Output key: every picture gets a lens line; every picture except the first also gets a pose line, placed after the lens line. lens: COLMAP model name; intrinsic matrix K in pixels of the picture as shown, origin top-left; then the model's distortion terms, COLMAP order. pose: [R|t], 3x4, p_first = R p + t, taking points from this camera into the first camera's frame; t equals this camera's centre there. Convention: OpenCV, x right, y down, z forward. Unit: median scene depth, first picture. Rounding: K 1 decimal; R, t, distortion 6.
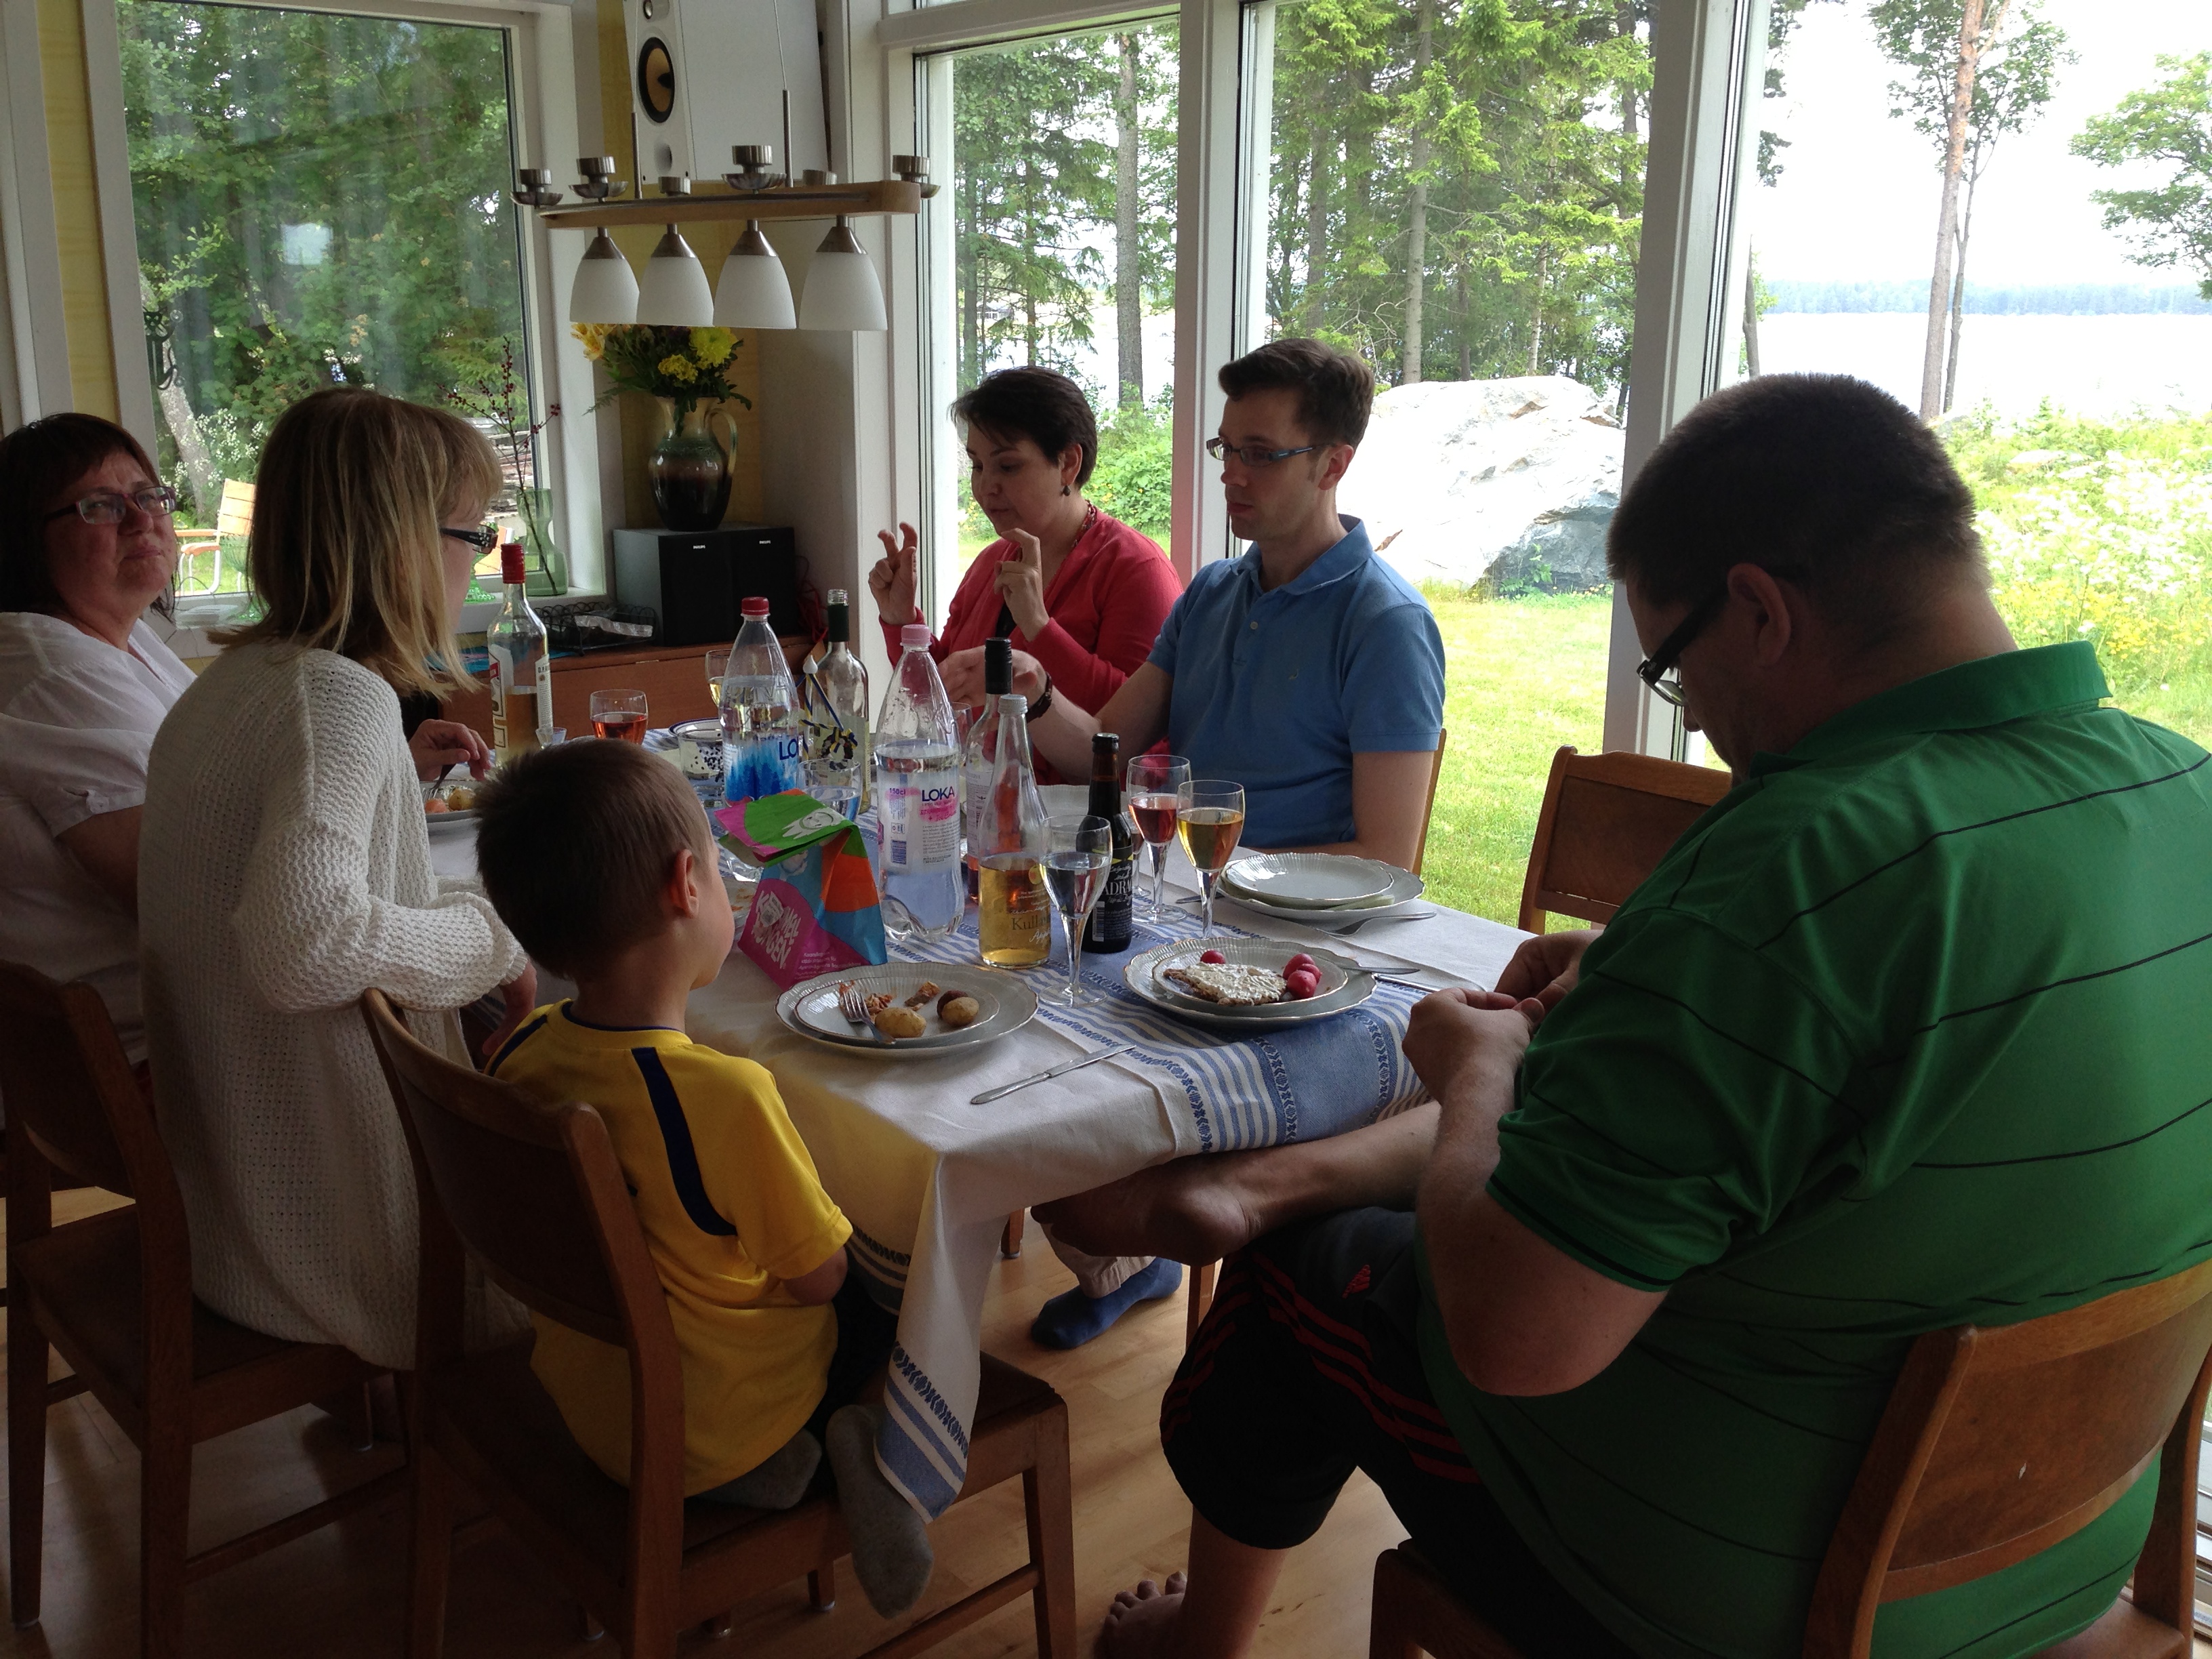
lens RADIAL K [[2075.9, 0, 1100.4], [0, 2075.9, 815.5], [0, 0, 1]] dist [0.151627, -0.279335]
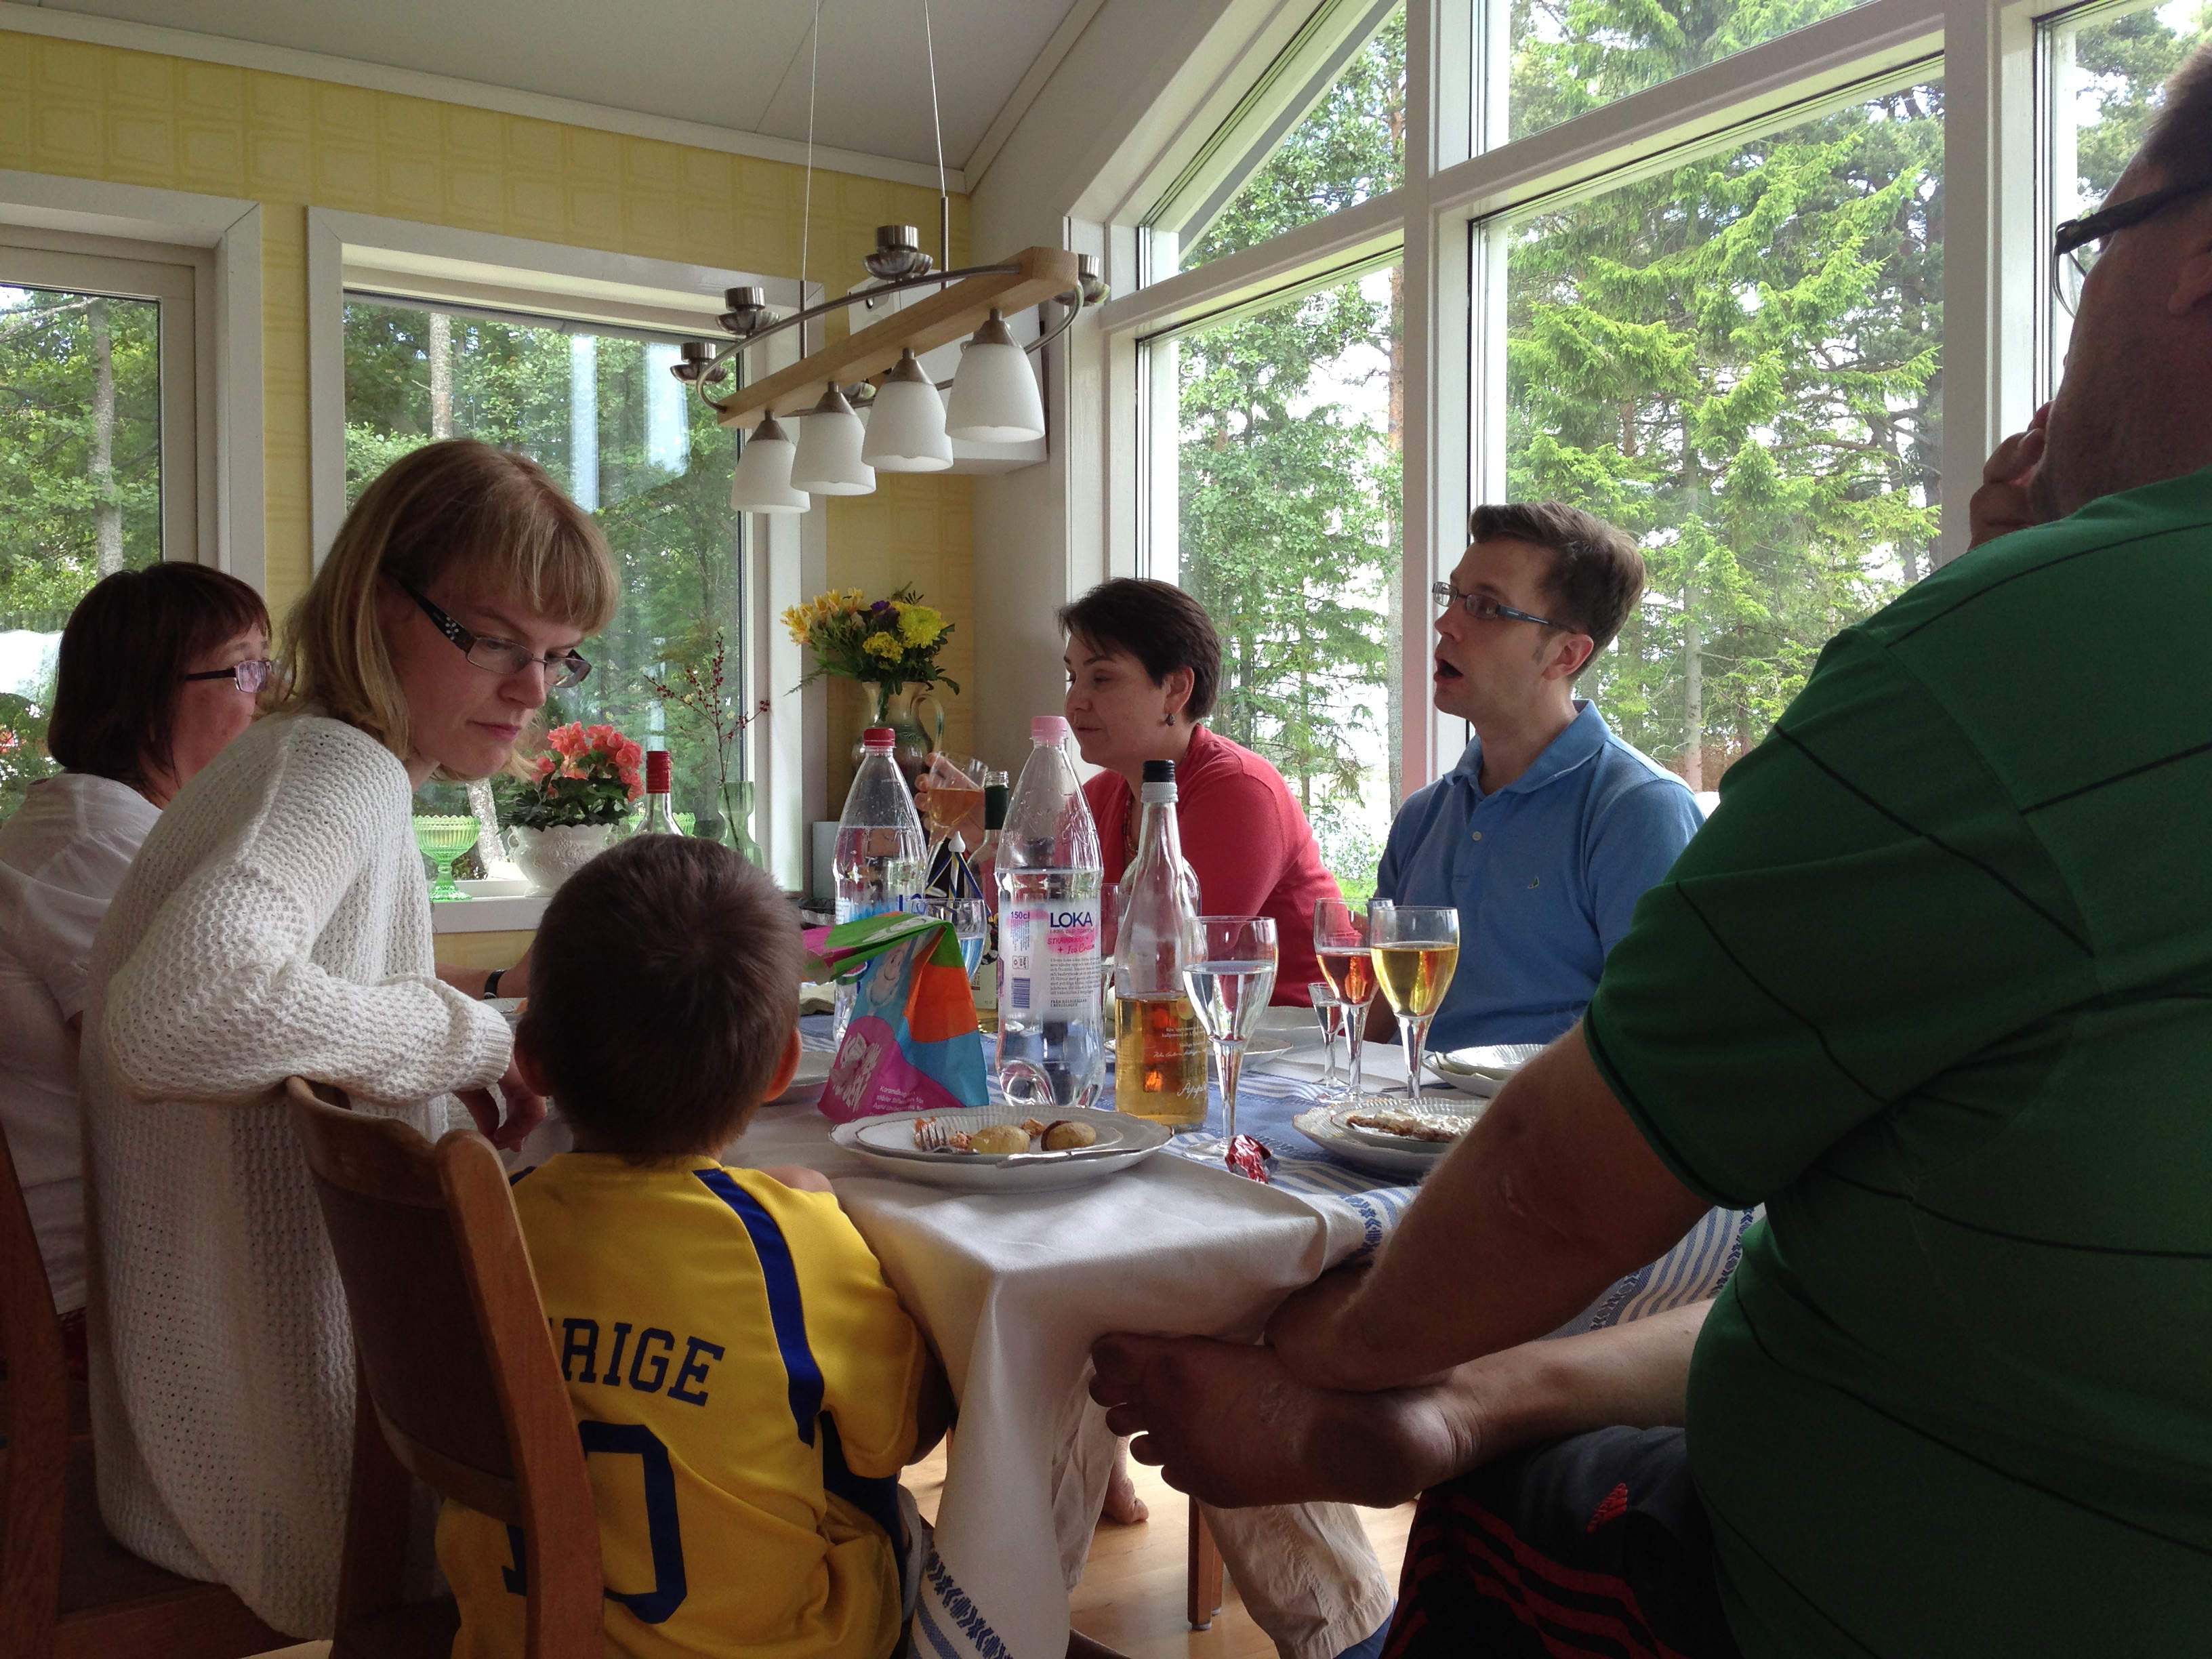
lens RADIAL K [[2046.2, 0, 1115.9], [0, 2046.2, 818.9], [0, 0, 1]] dist [0.148908, -0.173271]
pose [[0.991691, -0.006053, -0.128497, 0.023519], [-0.023647, 0.973293, -0.228344, 0.074071], [0.126447, 0.229485, 0.965063, 0.126581]]
